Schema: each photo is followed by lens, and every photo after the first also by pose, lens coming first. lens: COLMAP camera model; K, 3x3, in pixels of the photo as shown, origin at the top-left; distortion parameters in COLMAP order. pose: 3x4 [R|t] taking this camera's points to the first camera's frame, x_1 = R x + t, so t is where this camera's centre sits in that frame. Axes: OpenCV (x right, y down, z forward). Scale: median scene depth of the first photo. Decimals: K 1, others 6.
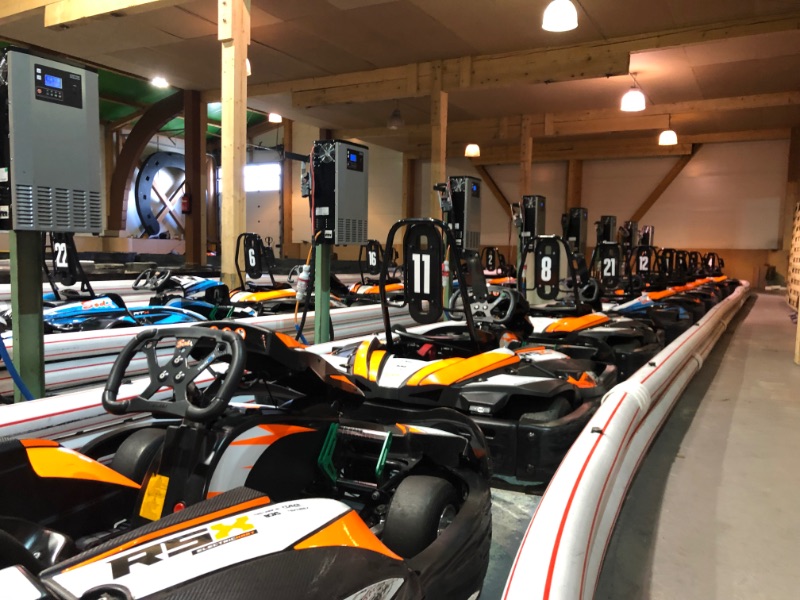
lens RADIAL K [[654.2, 0, 400.0], [0, 654.2, 300.0], [0, 0, 1]] dist [-0.000682, 0.006870]
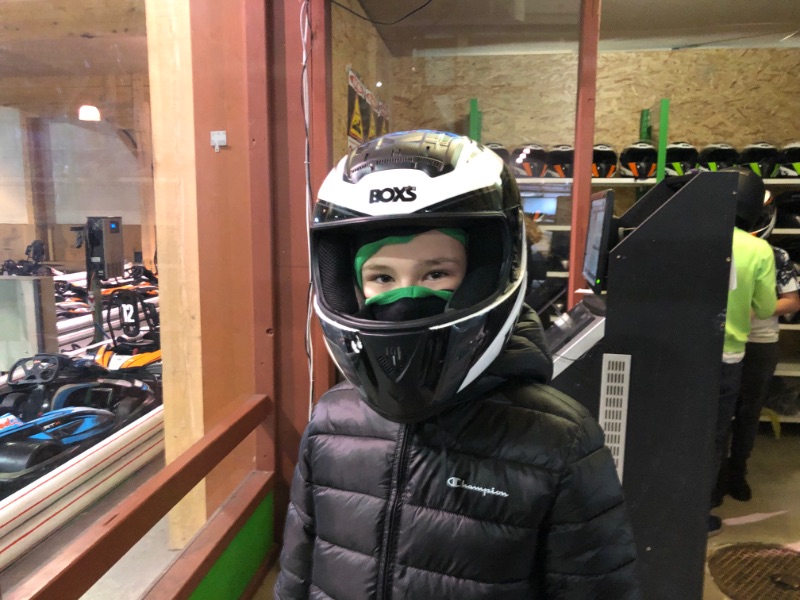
lens RADIAL K [[654.2, 0, 400.0], [0, 654.2, 300.0], [0, 0, 1]] dist [-0.000682, 0.006870]
pose [[0.930758, -0.049072, 0.362328, 0.092930], [0.032451, 0.998129, 0.051820, -0.180734], [-0.364193, -0.036474, 0.930609, -1.371758]]
